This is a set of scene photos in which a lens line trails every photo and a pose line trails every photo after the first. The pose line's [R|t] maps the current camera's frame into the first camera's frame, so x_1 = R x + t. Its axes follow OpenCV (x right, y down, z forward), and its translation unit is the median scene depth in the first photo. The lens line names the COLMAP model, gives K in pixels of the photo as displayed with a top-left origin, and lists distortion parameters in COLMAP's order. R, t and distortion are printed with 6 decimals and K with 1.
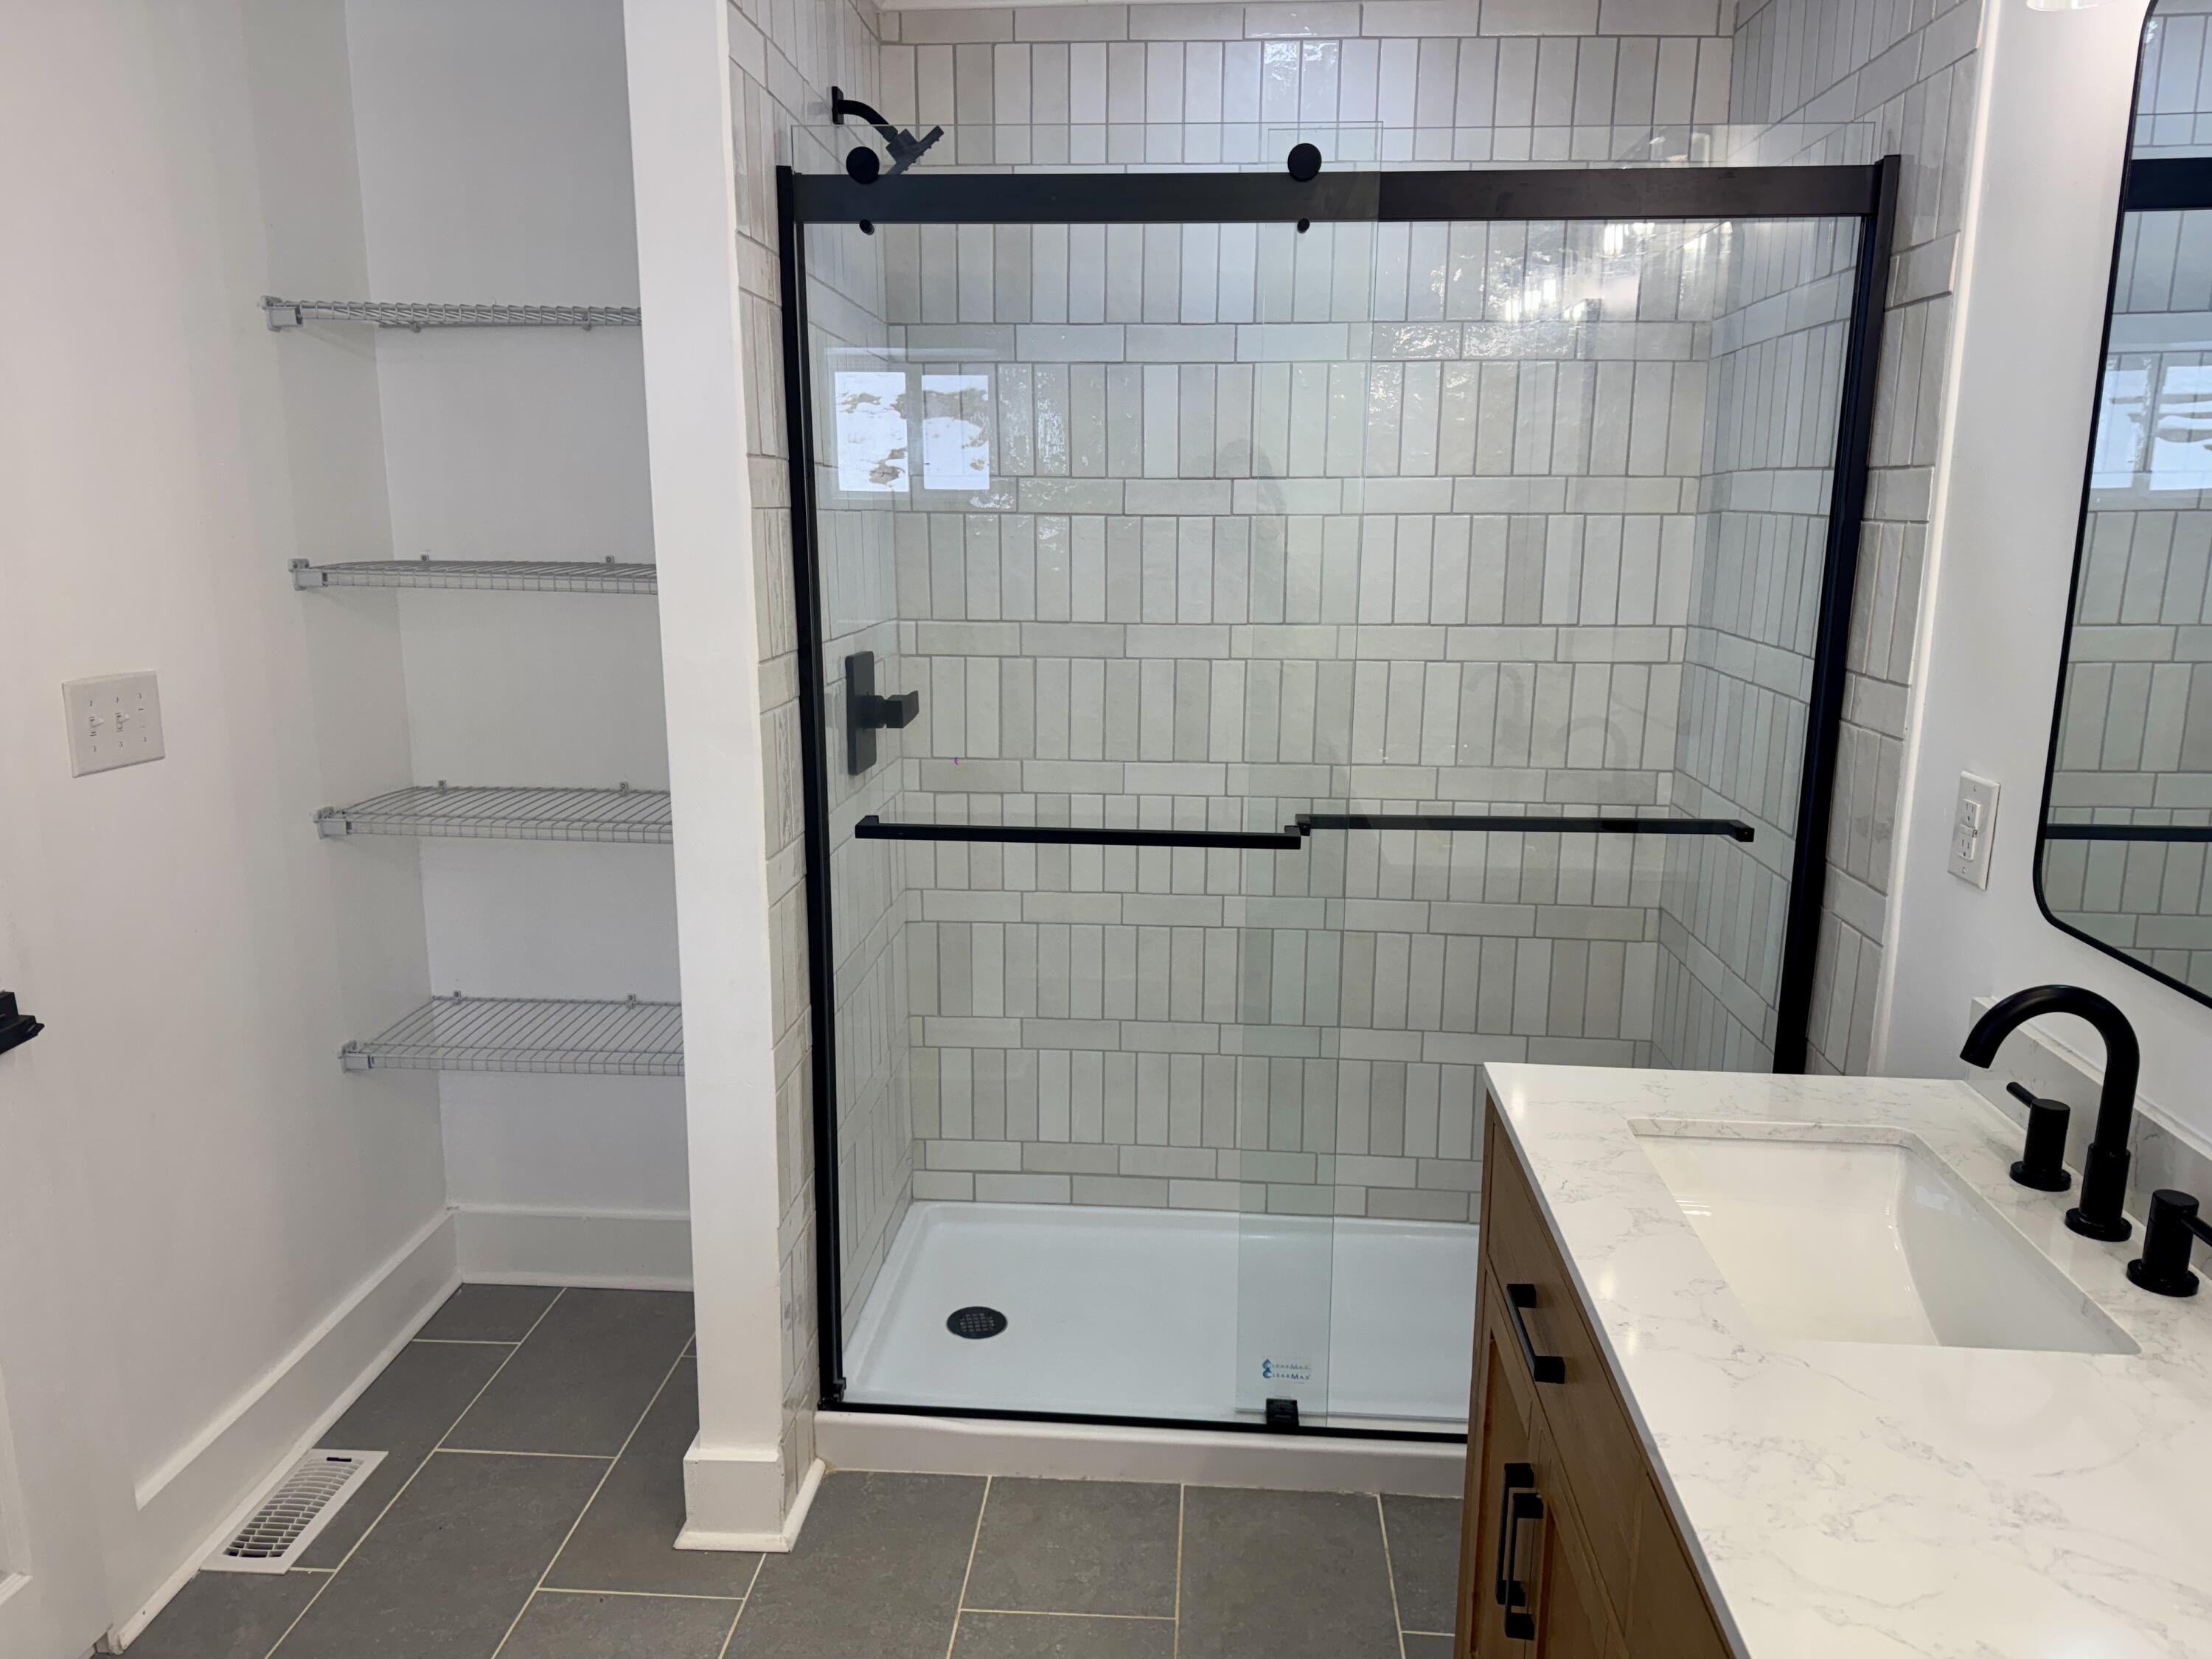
lens RADIAL K [[1573.1, 0, 1106.0], [0, 1573.1, 829.5], [0, 0, 1]] dist [0.094342, -0.130053]
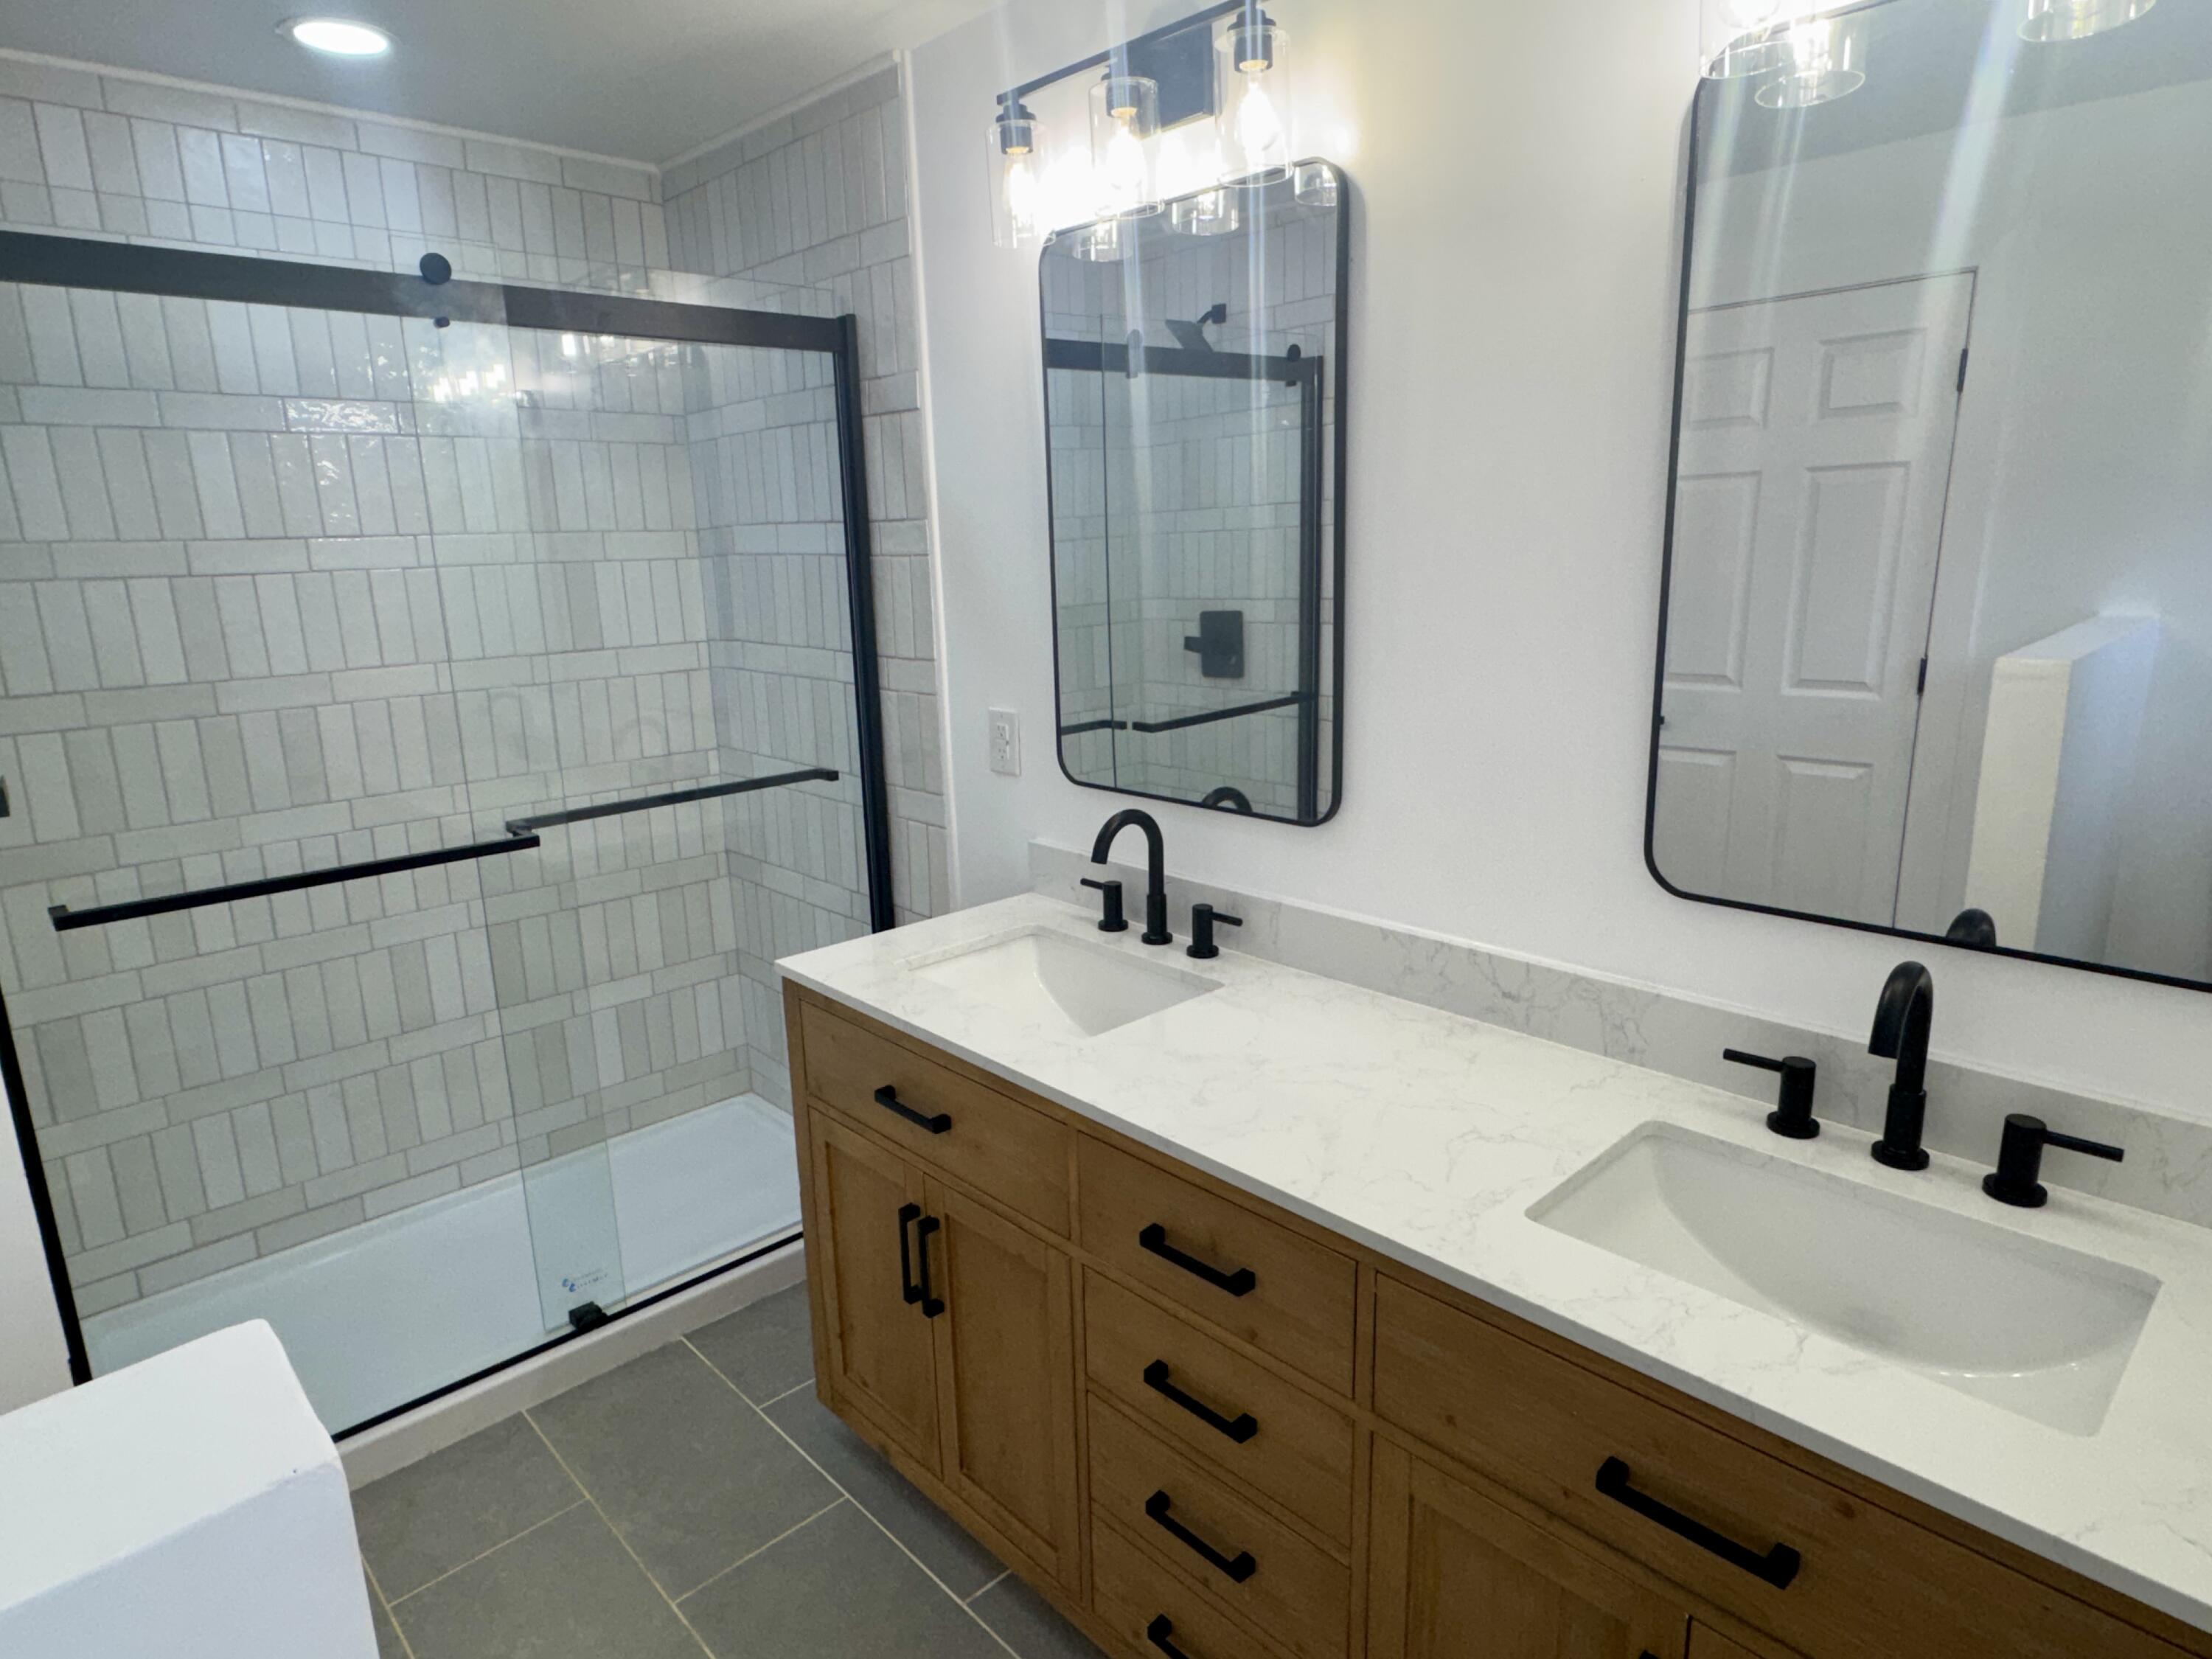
lens RADIAL K [[1303.9, 0, 1106.0], [0, 1303.9, 829.5], [0, 0, 1]] dist [-0.021789, 0.017288]
pose [[0.664671, -0.187816, 0.723144, -0.266288], [0.182434, 0.979389, 0.086685, -0.005883], [-0.724521, 0.074309, 0.685236, 0.016081]]
